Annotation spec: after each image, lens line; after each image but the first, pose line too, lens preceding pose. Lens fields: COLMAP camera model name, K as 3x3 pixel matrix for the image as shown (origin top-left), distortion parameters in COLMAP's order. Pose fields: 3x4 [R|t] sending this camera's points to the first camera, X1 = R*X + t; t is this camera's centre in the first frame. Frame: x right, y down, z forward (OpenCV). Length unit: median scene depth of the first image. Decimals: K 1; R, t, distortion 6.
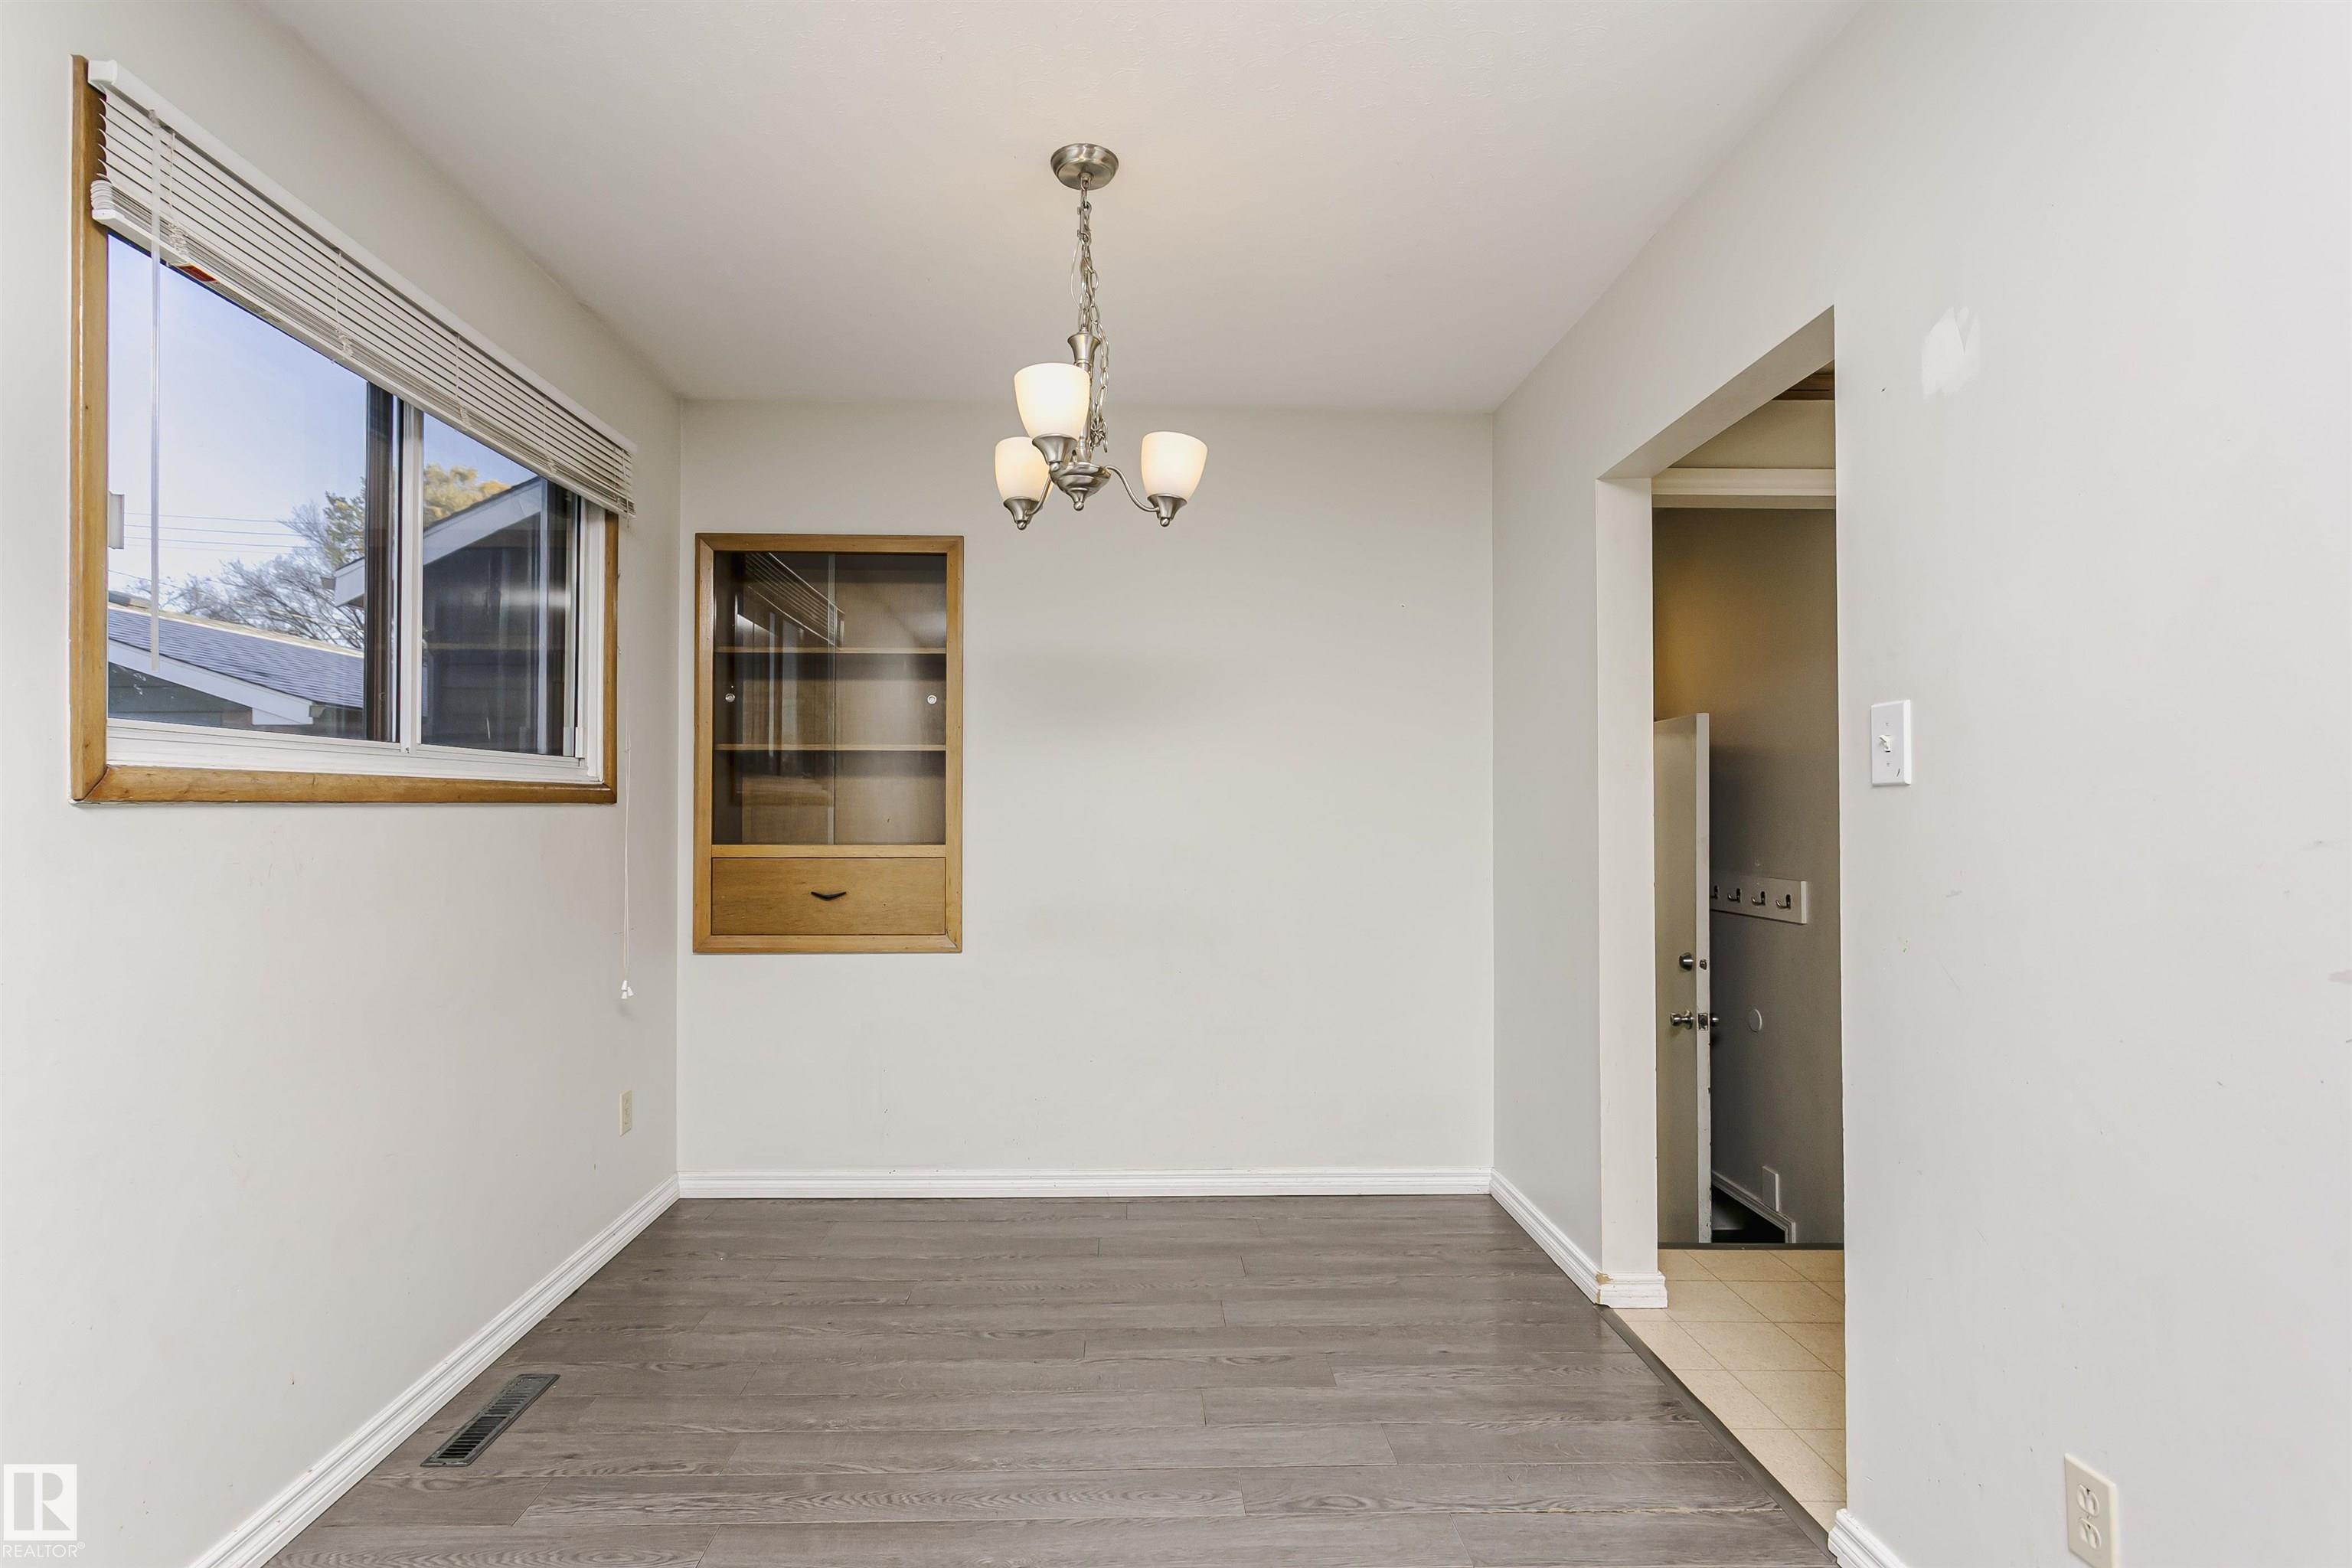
lens RADIAL K [[1167.4, 0, 1176.0], [0, 1167.4, 784.0], [0, 0, 1]] dist [0.001118, 0.001493]
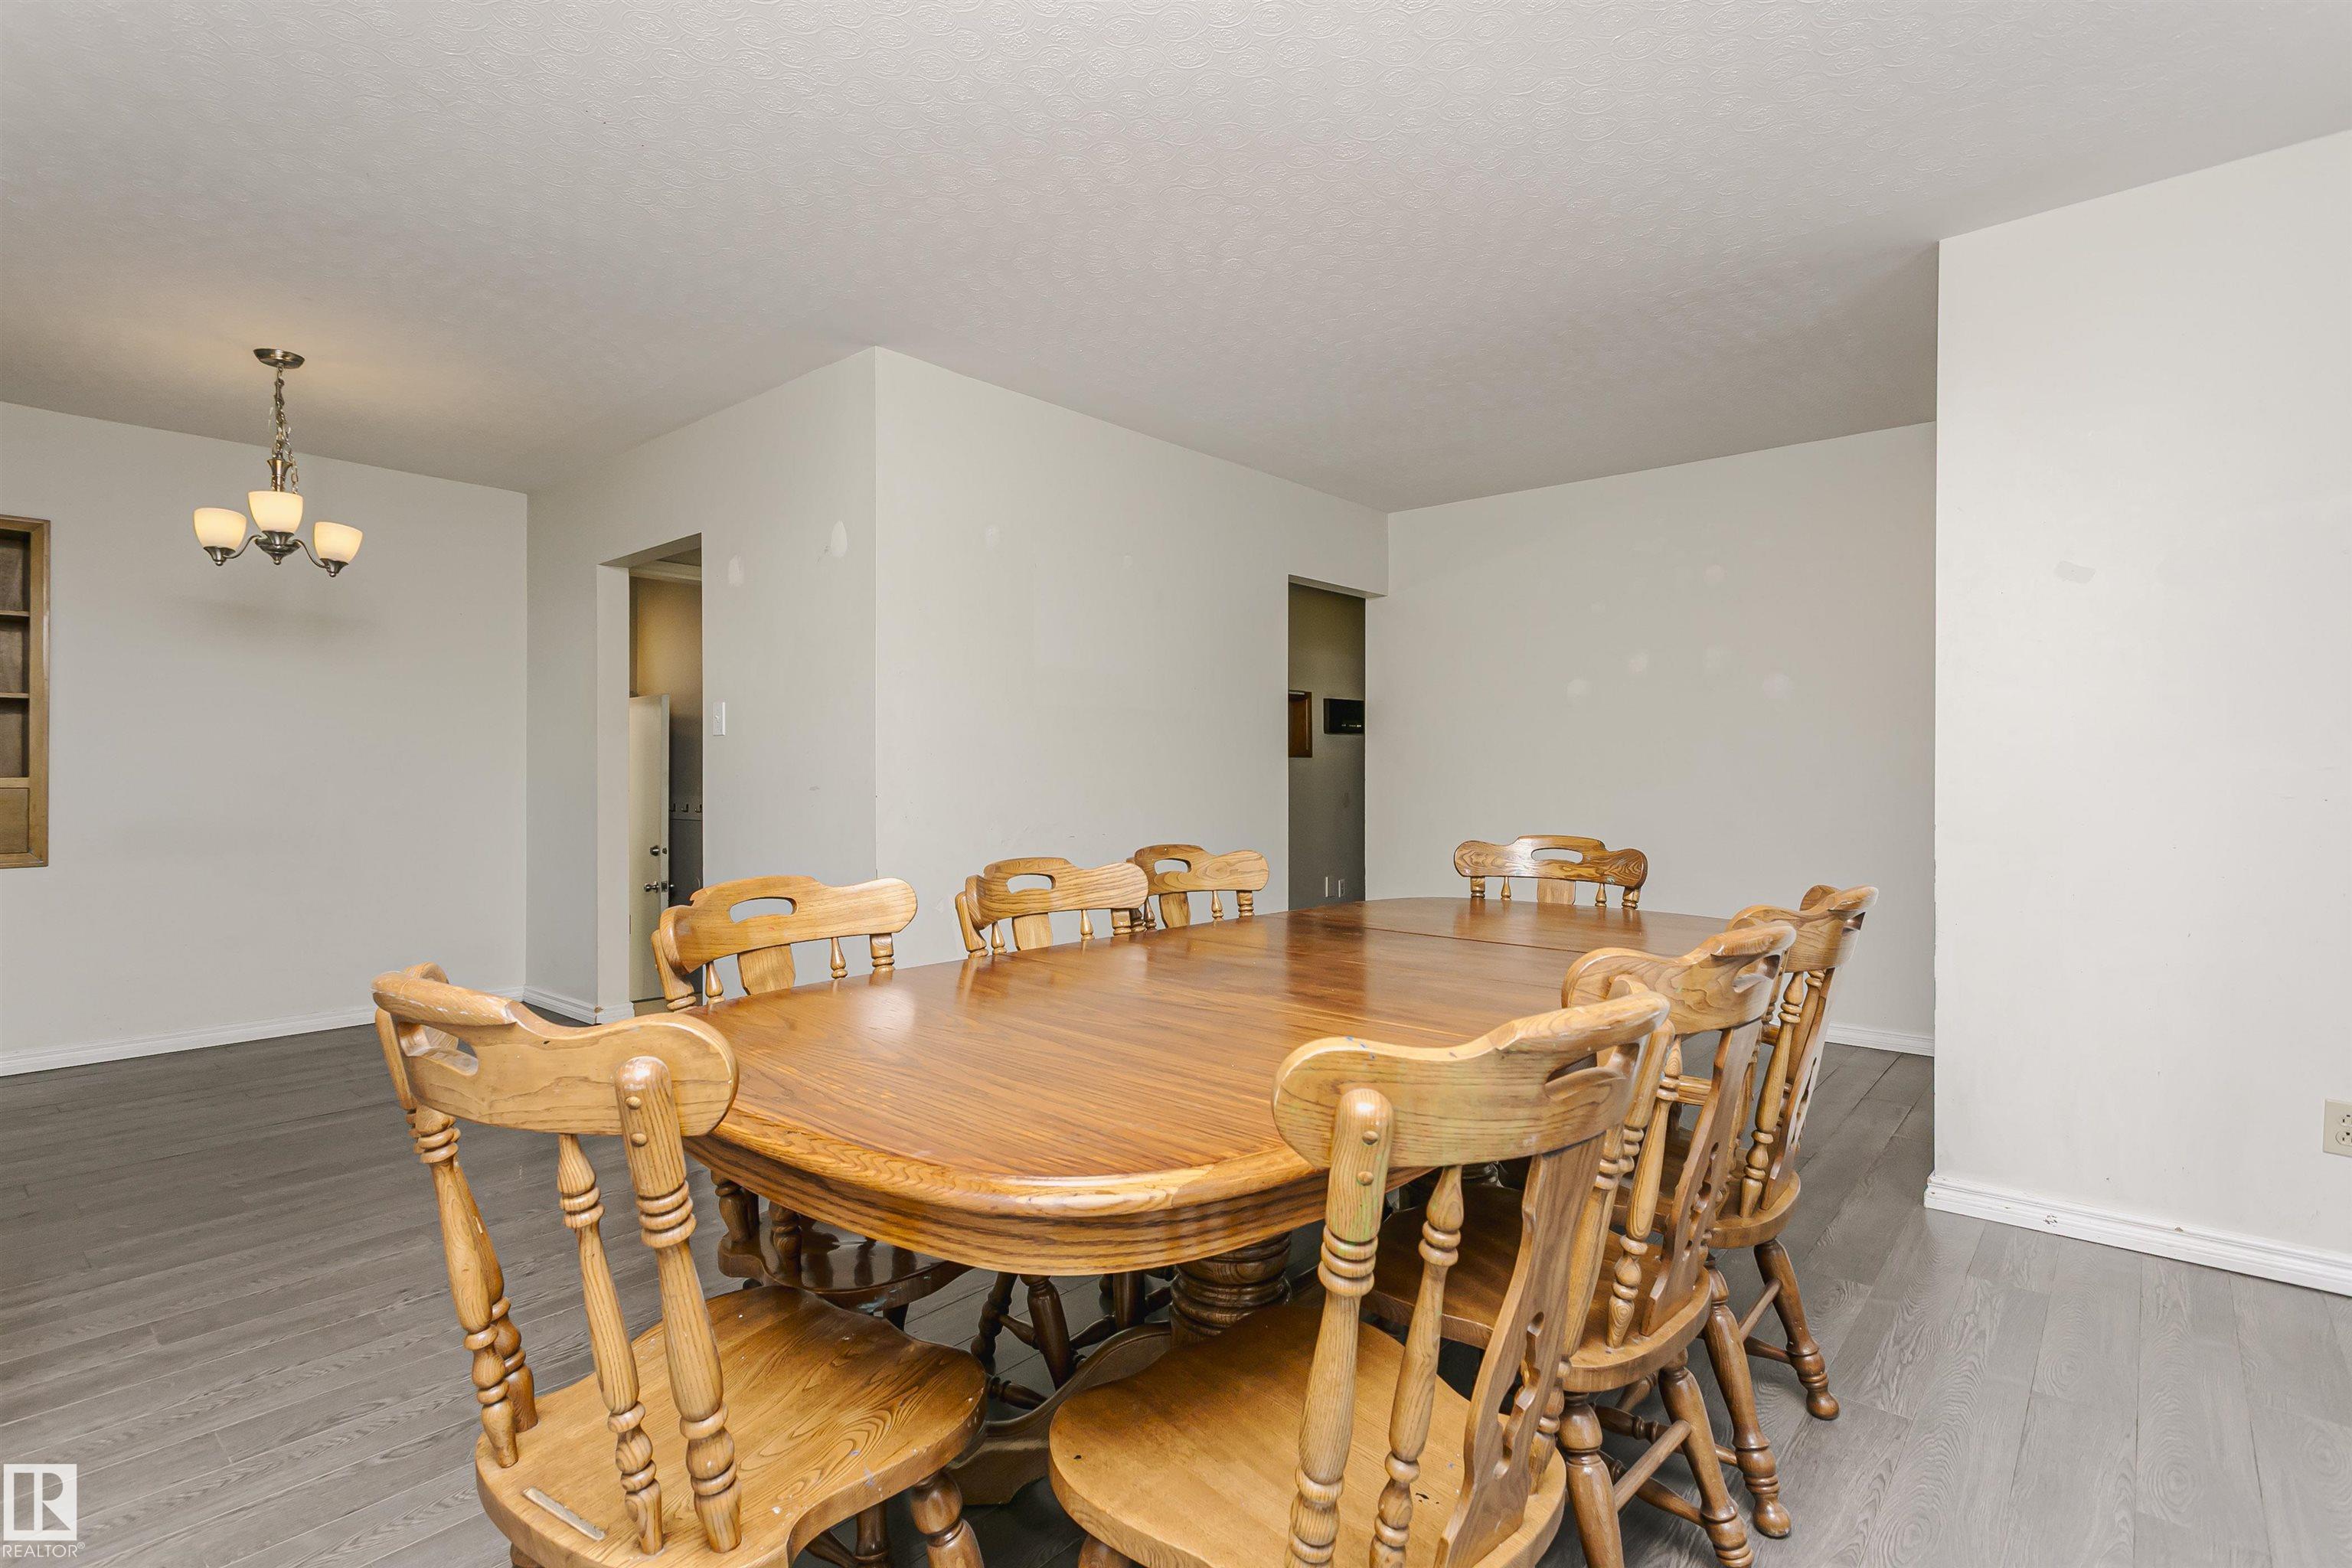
lens RADIAL K [[1141.1, 0, 1168.4], [0, 1141.1, 780.4], [0, 0, 1]] dist [0.002932, 0.000645]
pose [[0.682933, -0.006838, 0.730449, -0.324288], [-0.014495, 0.999632, 0.022910, 0.014350], [-0.730338, -0.026234, 0.682583, -0.840153]]
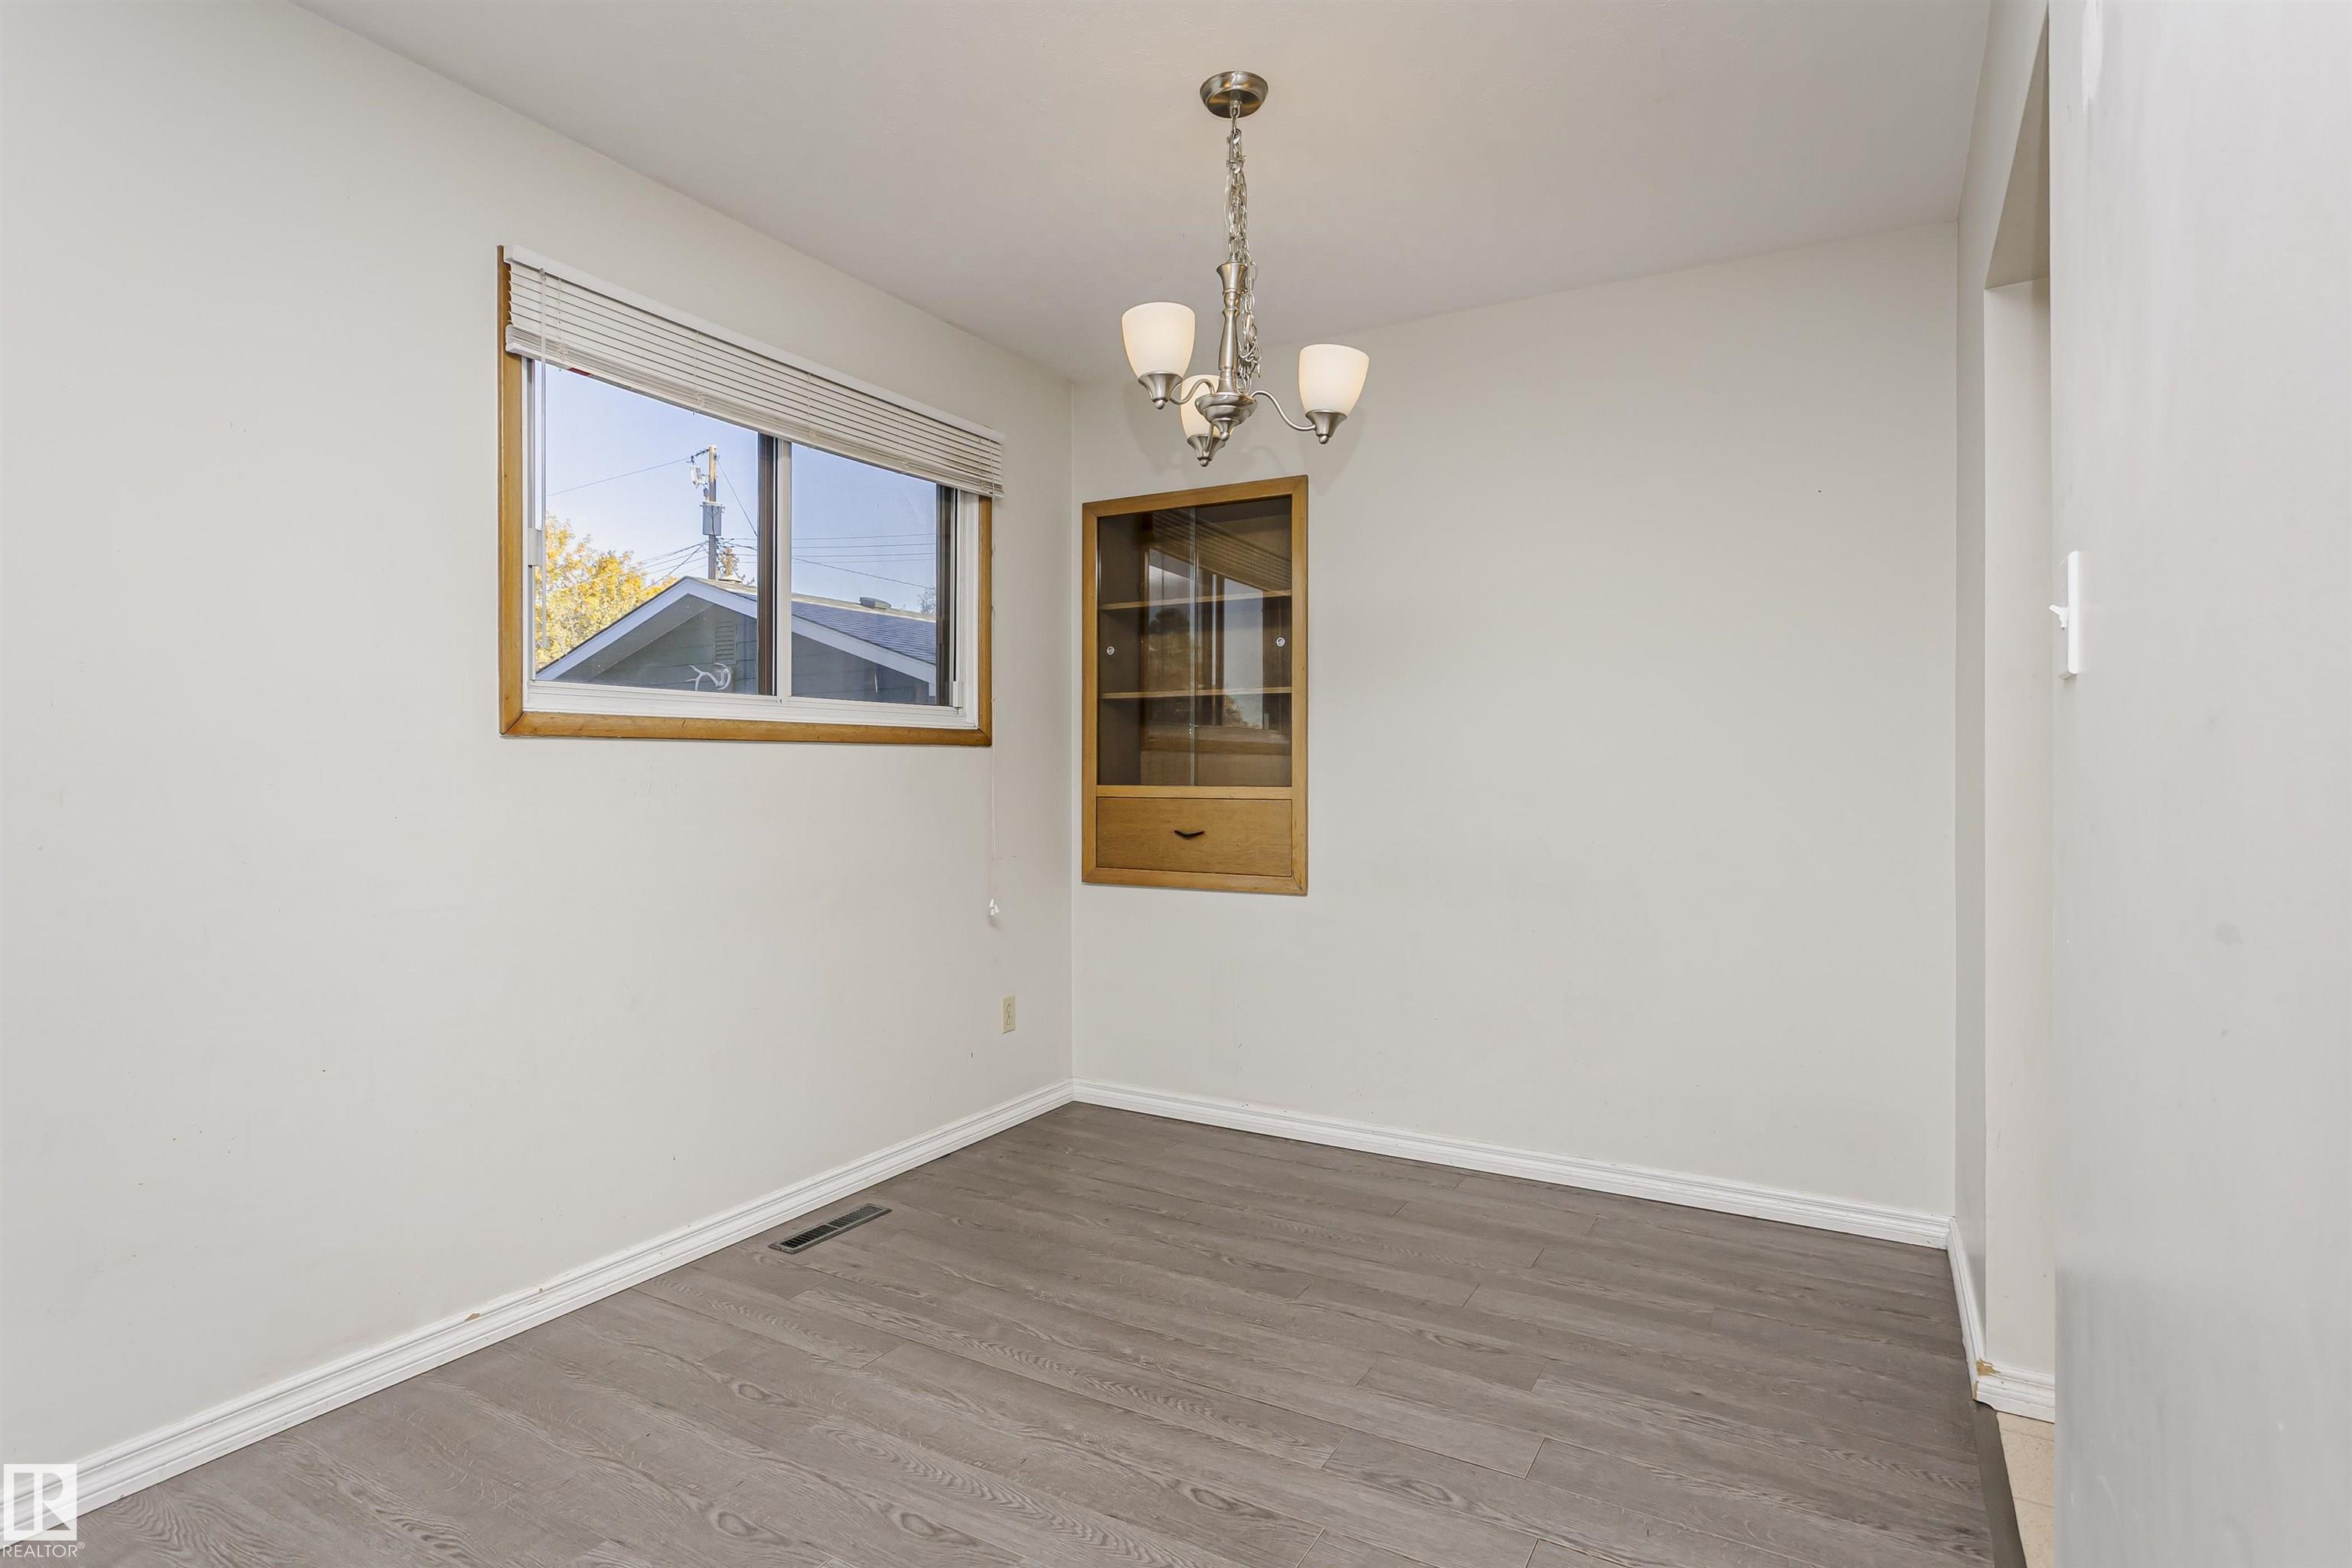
lens RADIAL K [[1240.1, 0, 1136.4], [0, 1240.1, 756.7], [0, 0, 1]] dist [-0.003343, 0.000697]
pose [[0.839210, -0.006337, -0.543770, 0.338503], [0.011624, 0.999913, 0.006288, 0.022907], [0.543683, -0.011598, 0.839210, 0.049291]]
